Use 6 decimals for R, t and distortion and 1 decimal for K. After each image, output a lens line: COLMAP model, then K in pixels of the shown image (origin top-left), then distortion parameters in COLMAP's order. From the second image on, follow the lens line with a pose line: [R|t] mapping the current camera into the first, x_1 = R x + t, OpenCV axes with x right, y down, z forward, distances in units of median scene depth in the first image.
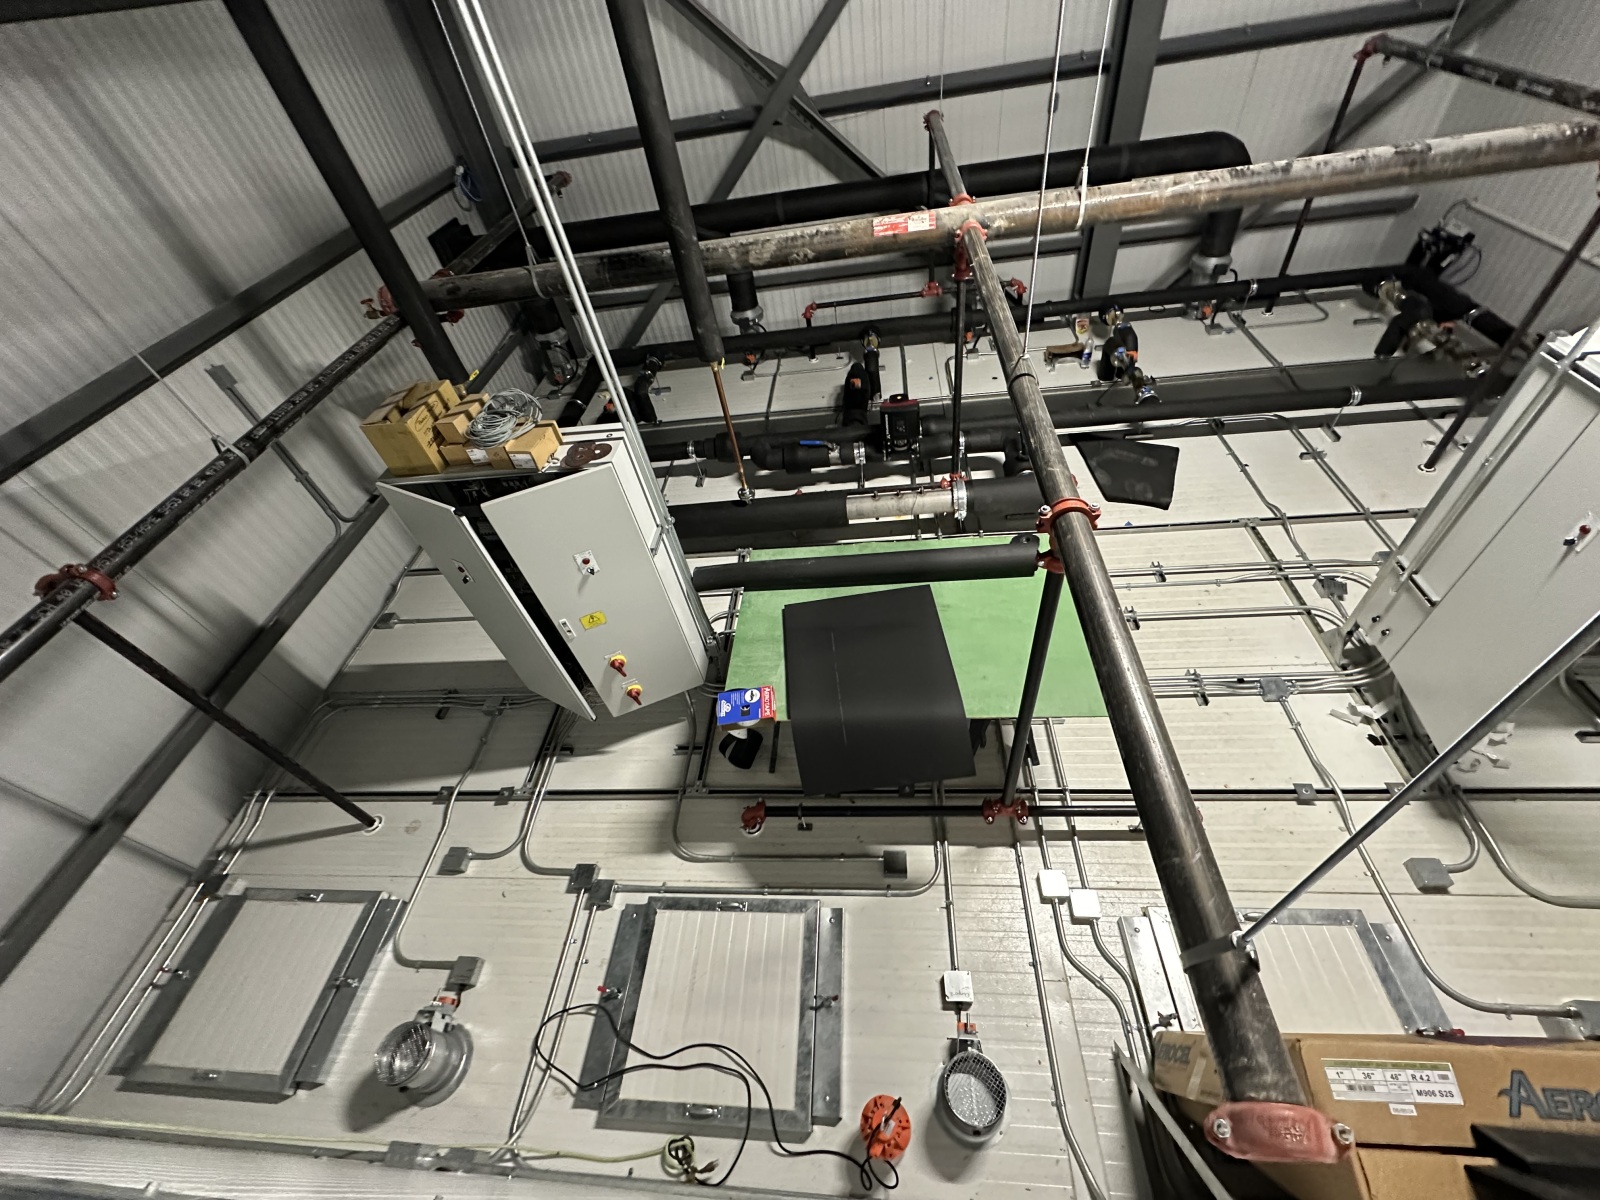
lens RADIAL K [[636.4, 0, 799.1], [0, 636.4, 598.5], [0, 0, 1]] dist [-0.000796, 0.000328]
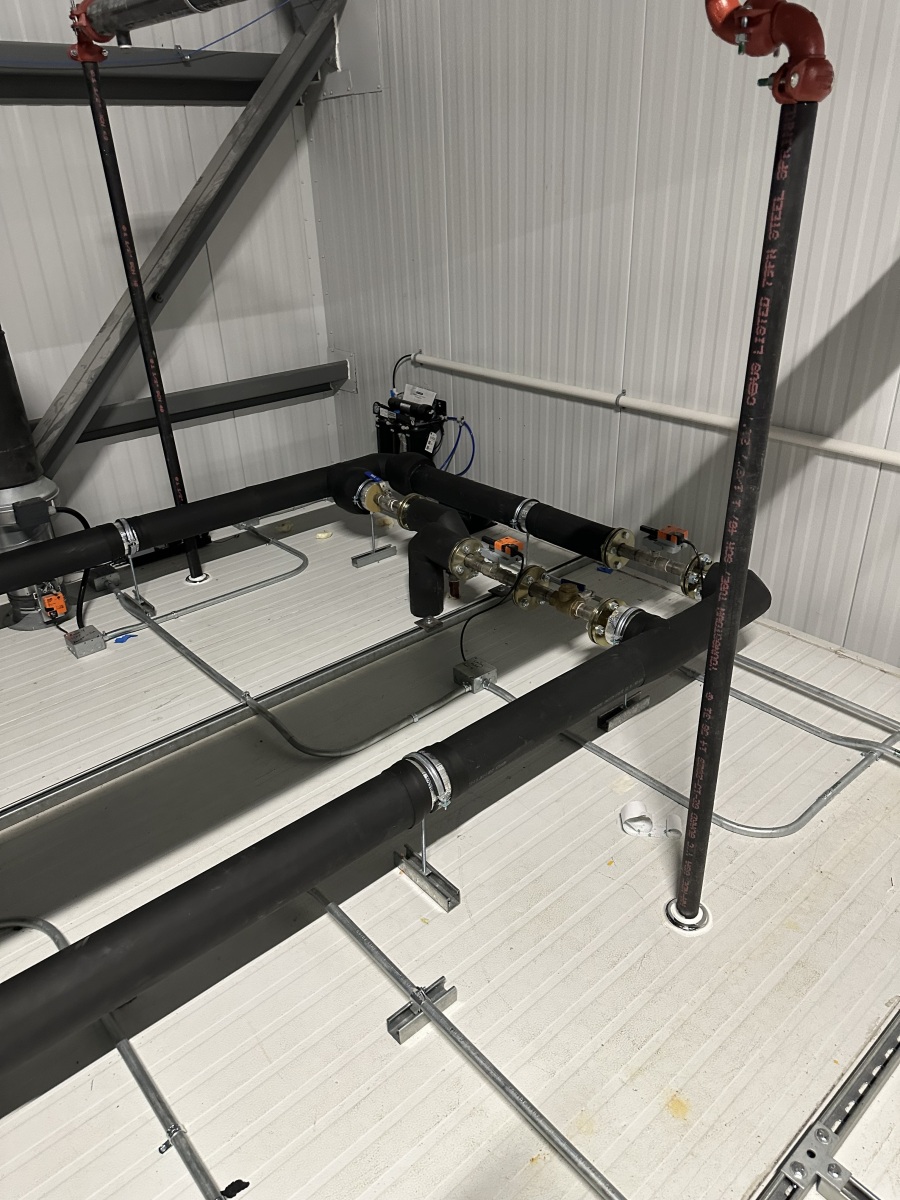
lens RADIAL K [[840.9, 0, 455.8], [0, 840.9, 606.1], [0, 0, 1]] dist [0.071757, -0.086993]
pose [[0.701375, -0.226194, 0.675950, 0.776550], [0.466561, 0.862624, -0.195449, -0.388611], [-0.538882, 0.452455, 0.710557, 0.823002]]
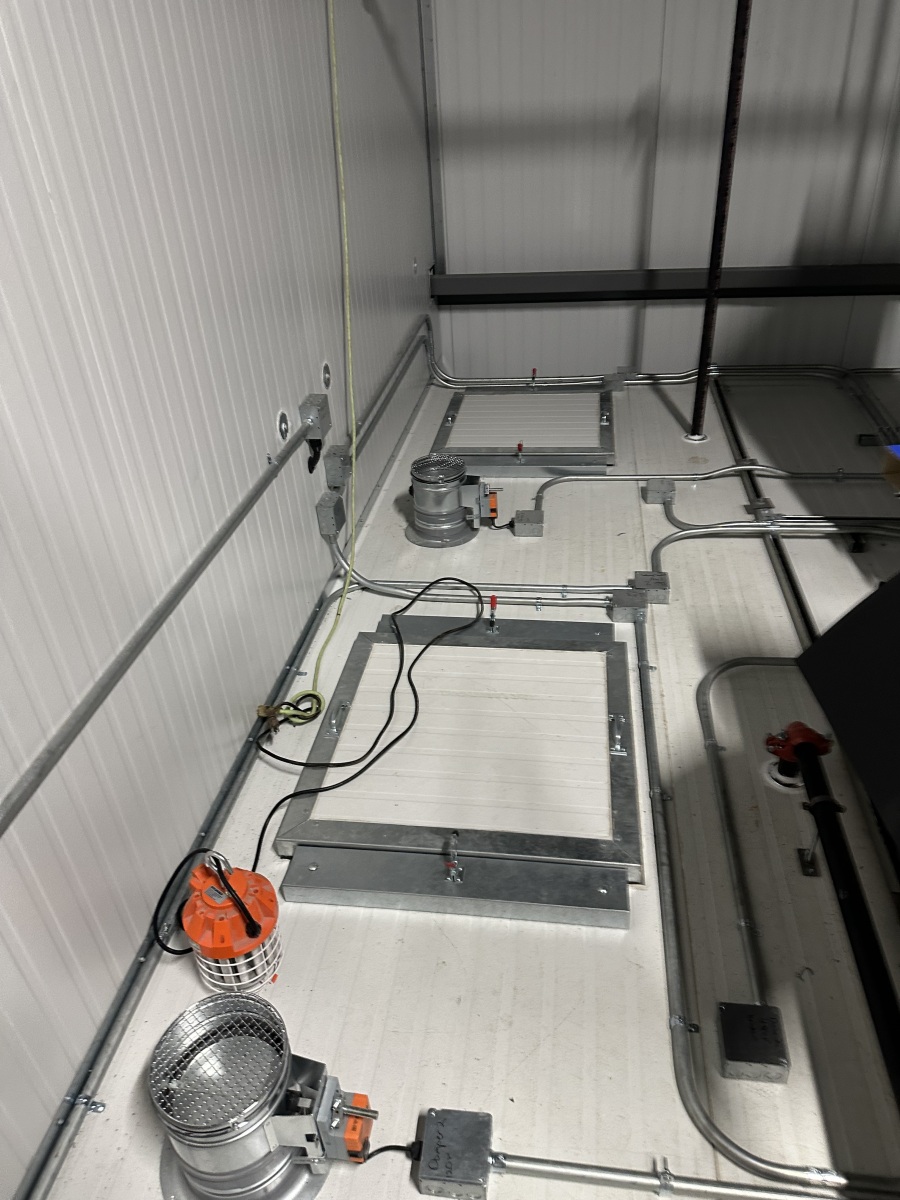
lens RADIAL K [[834.9, 0, 457.9], [0, 834.9, 606.7], [0, 0, 1]] dist [0.151706, -0.259449]
pose [[-0.058290, 0.656728, -0.751872, 0.315809], [-0.676580, 0.527811, 0.513473, 0.117775], [0.734058, 0.538632, 0.413563, 0.443300]]
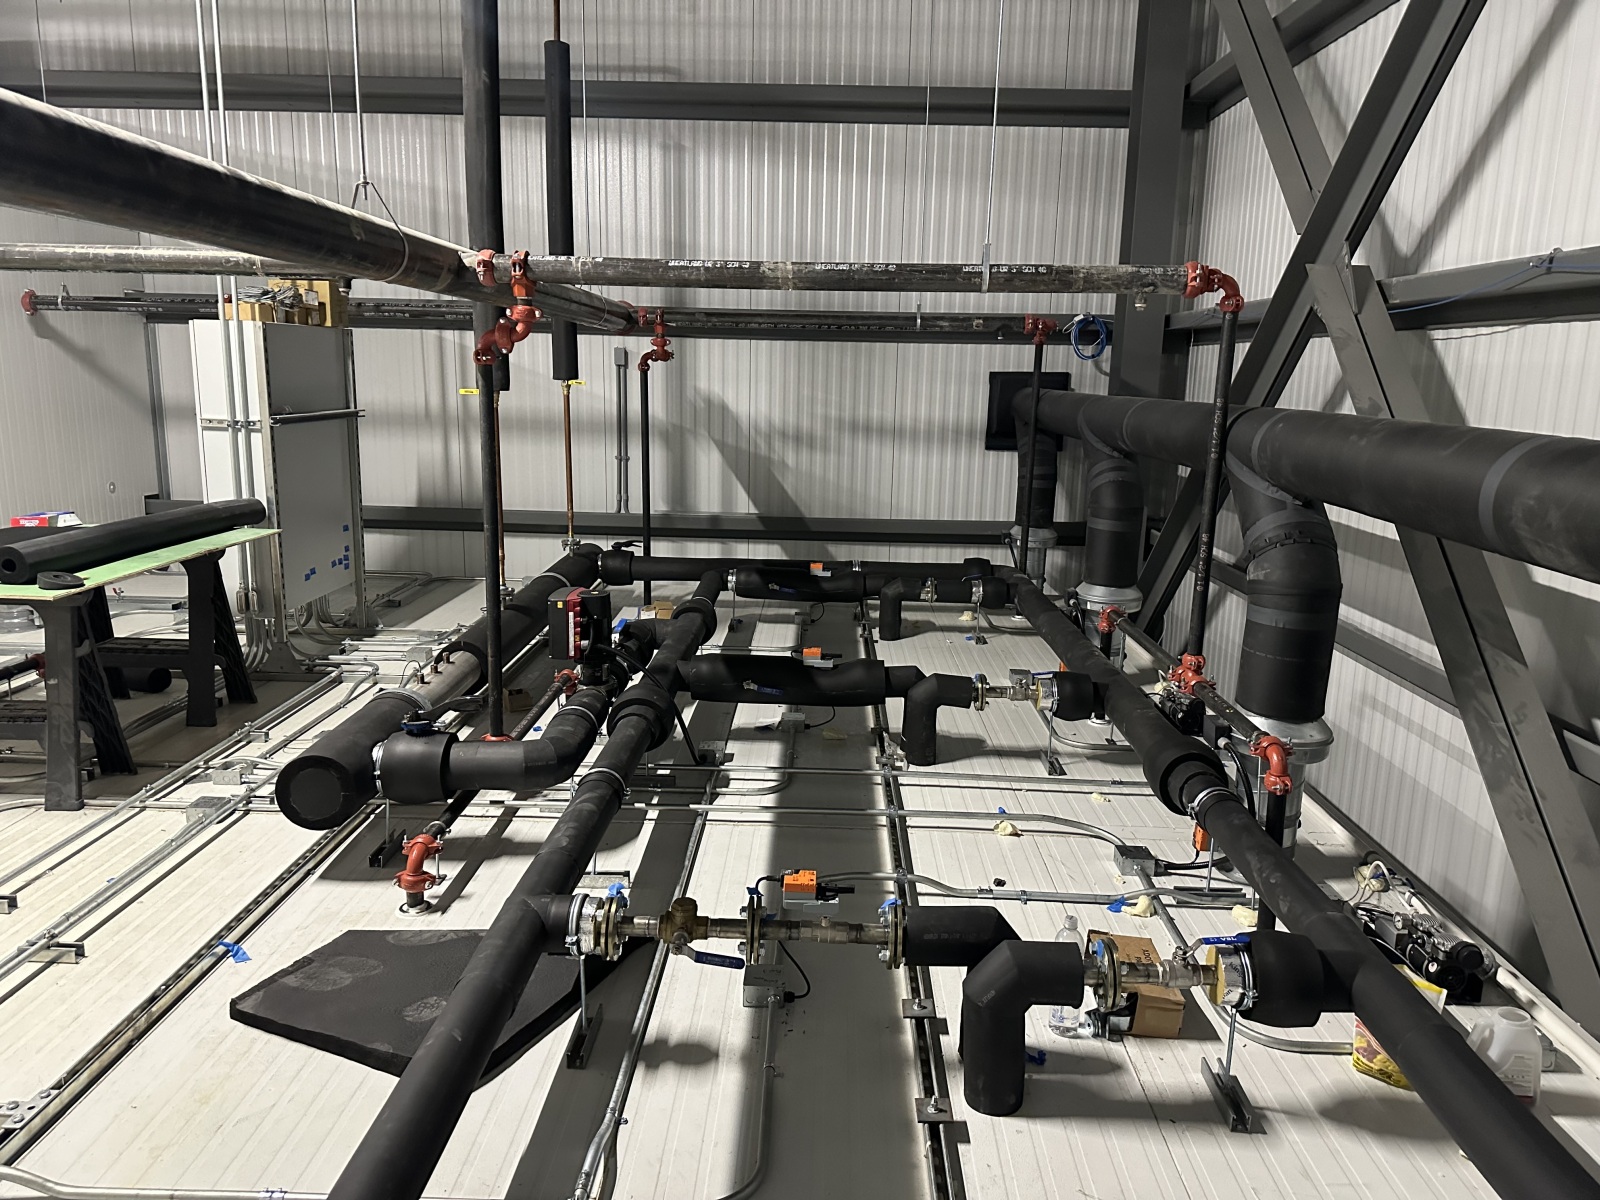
lens RADIAL K [[1111.6, 0, 806.4], [0, 1111.6, 596.0], [0, 0, 1]] dist [0.124602, -0.184702]
pose [[0.041212, 0.332770, -0.942107, 1.398291], [-0.740581, 0.643122, 0.194766, -0.822826], [0.670703, 0.689680, 0.272947, 1.098498]]
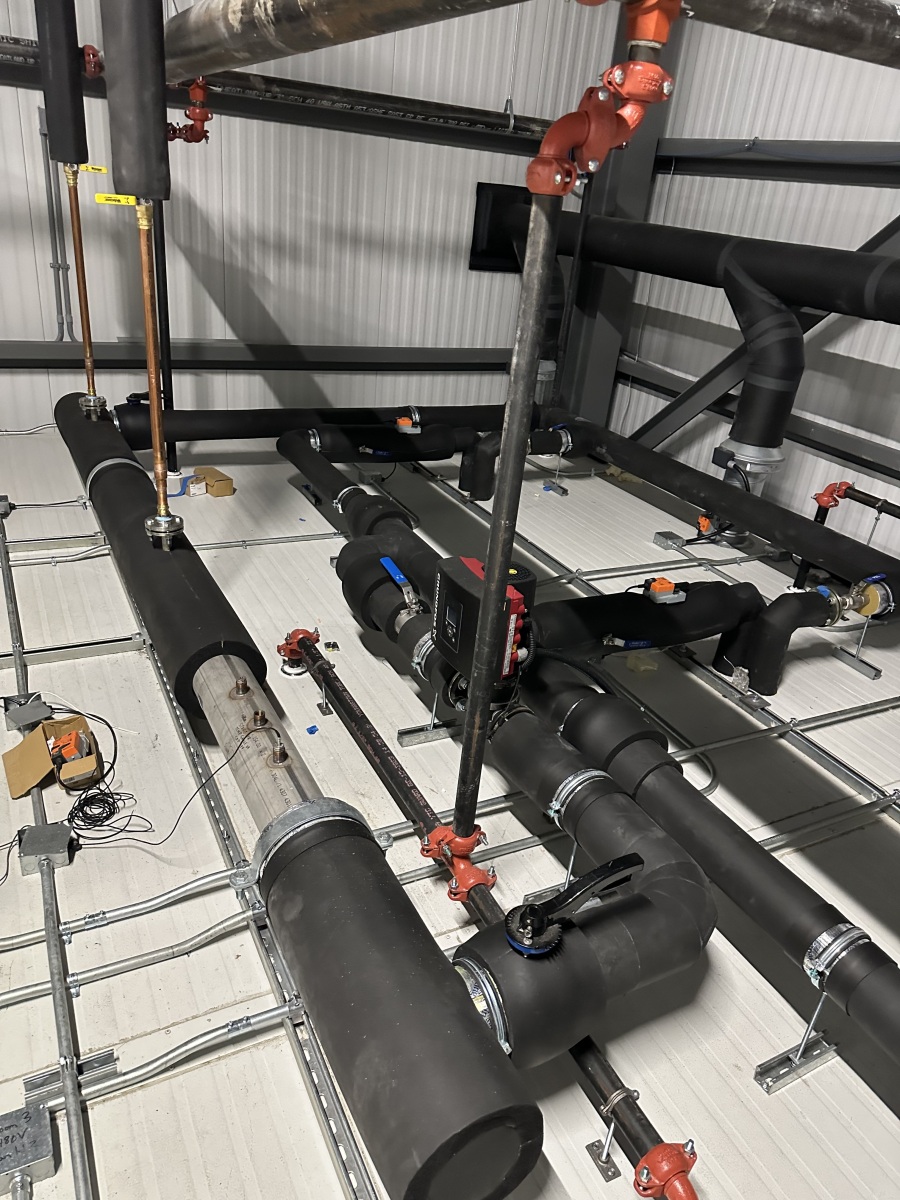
lens RADIAL K [[834.9, 0, 457.9], [0, 834.9, 606.7], [0, 0, 1]] dist [0.151706, -0.259449]
pose [[0.498168, 0.546200, -0.673420, 0.615169], [-0.732623, 0.680560, 0.010027, -0.362371], [0.463780, 0.488368, 0.739192, 0.814465]]
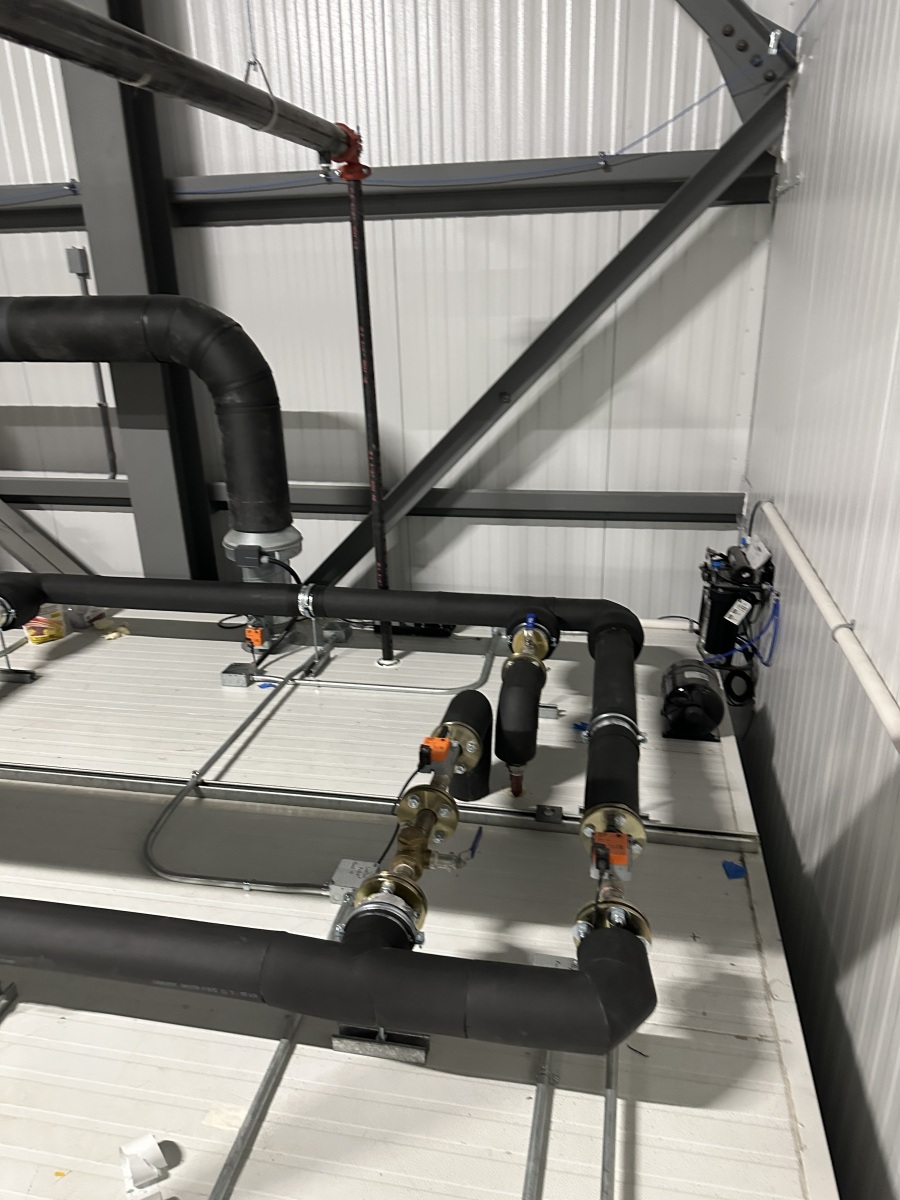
lens RADIAL K [[834.9, 0, 457.9], [0, 834.9, 606.7], [0, 0, 1]] dist [0.151706, -0.259449]
pose [[0.985755, 0.151127, -0.073804, 1.418734], [-0.168134, 0.896365, -0.410197, -0.417310], [0.004163, 0.416763, 0.909006, 0.737847]]
